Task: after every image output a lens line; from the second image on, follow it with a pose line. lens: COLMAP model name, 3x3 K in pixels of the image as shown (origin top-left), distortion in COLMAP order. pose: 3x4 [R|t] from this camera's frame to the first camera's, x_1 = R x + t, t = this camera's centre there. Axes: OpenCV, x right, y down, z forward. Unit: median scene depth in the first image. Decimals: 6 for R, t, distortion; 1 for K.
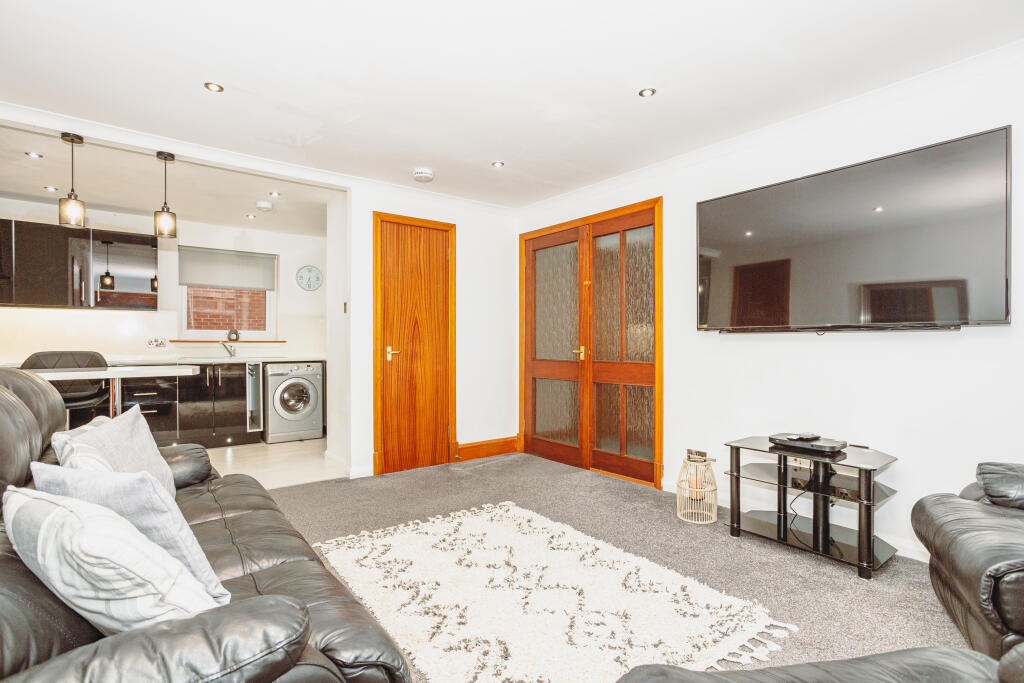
lens RADIAL K [[496.1, 0, 510.0], [0, 496.1, 344.2], [0, 0, 1]] dist [-0.030601, 0.000011]
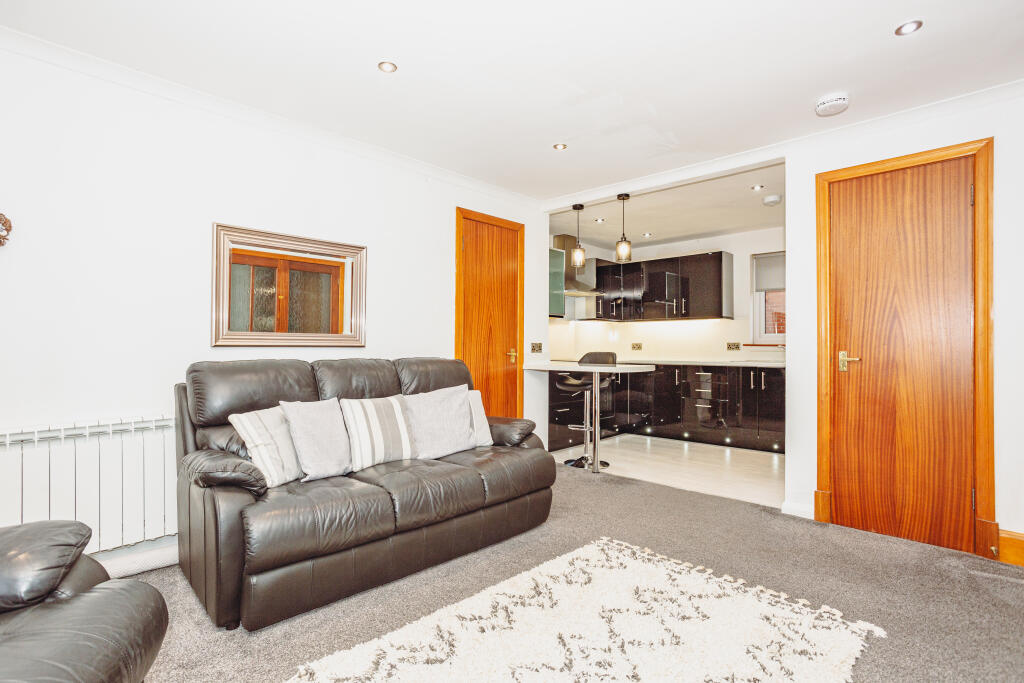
lens RADIAL K [[509.6, 0, 514.0], [0, 509.6, 347.0], [0, 0, 1]] dist [-0.003012, -0.000230]
pose [[0.146700, 0.003567, -0.989175, 0.530246], [-0.002798, 0.999991, 0.003191, -0.004344], [0.989177, 0.002300, 0.146709, 0.518463]]
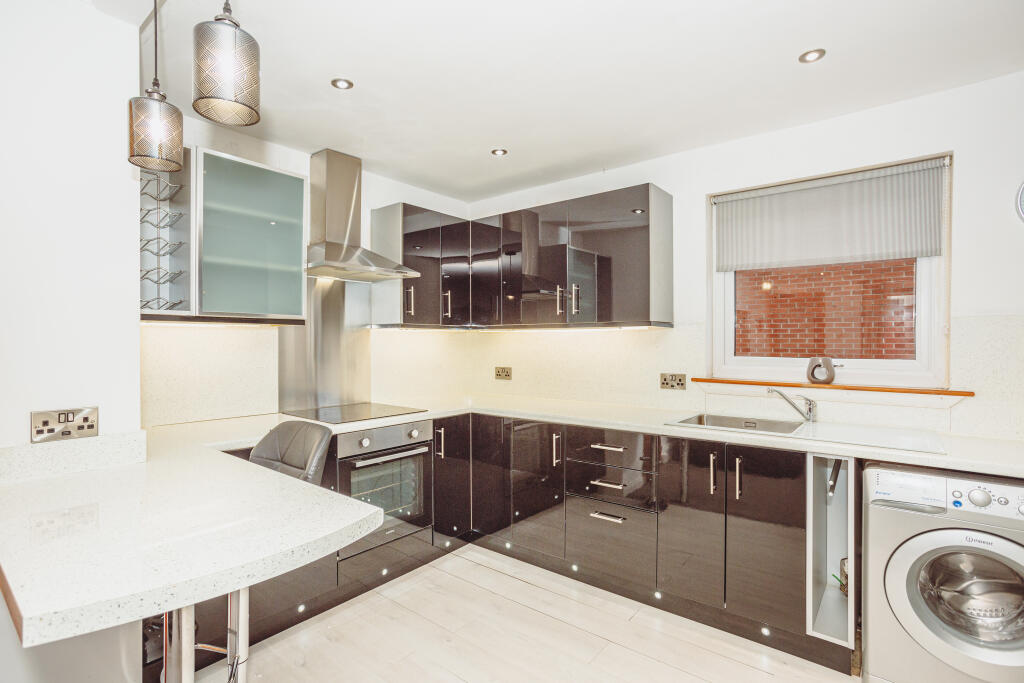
lens RADIAL K [[495.3, 0, 479.6], [0, 495.3, 342.6], [0, 0, 1]] dist [-0.030074, 0.000057]
pose [[0.164620, 0.001305, -0.986356, -0.323468], [-0.005905, 0.999983, 0.000337, -0.068181], [0.986339, 0.005768, 0.164625, 1.062223]]
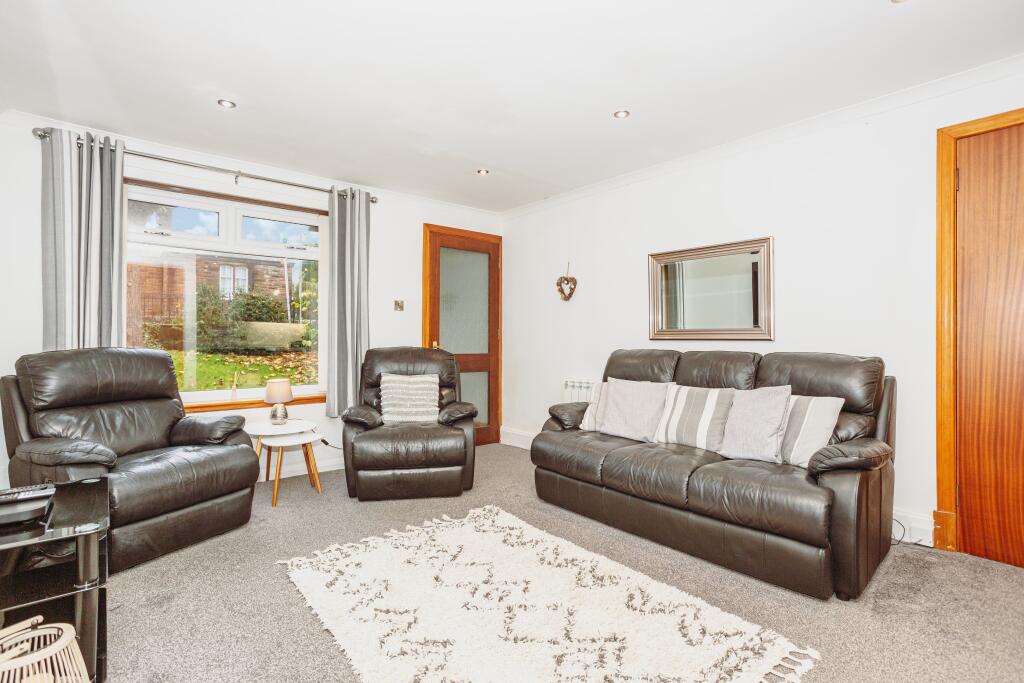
lens RADIAL K [[494.9, 0, 511.2], [0, 494.9, 336.0], [0, 0, 1]] dist [-0.026420, 0.000380]
pose [[-0.998798, -0.004293, -0.048834, 0.025358], [-0.004128, 0.999985, -0.003486, -0.004141], [0.048848, -0.003280, -0.998801, 1.309582]]
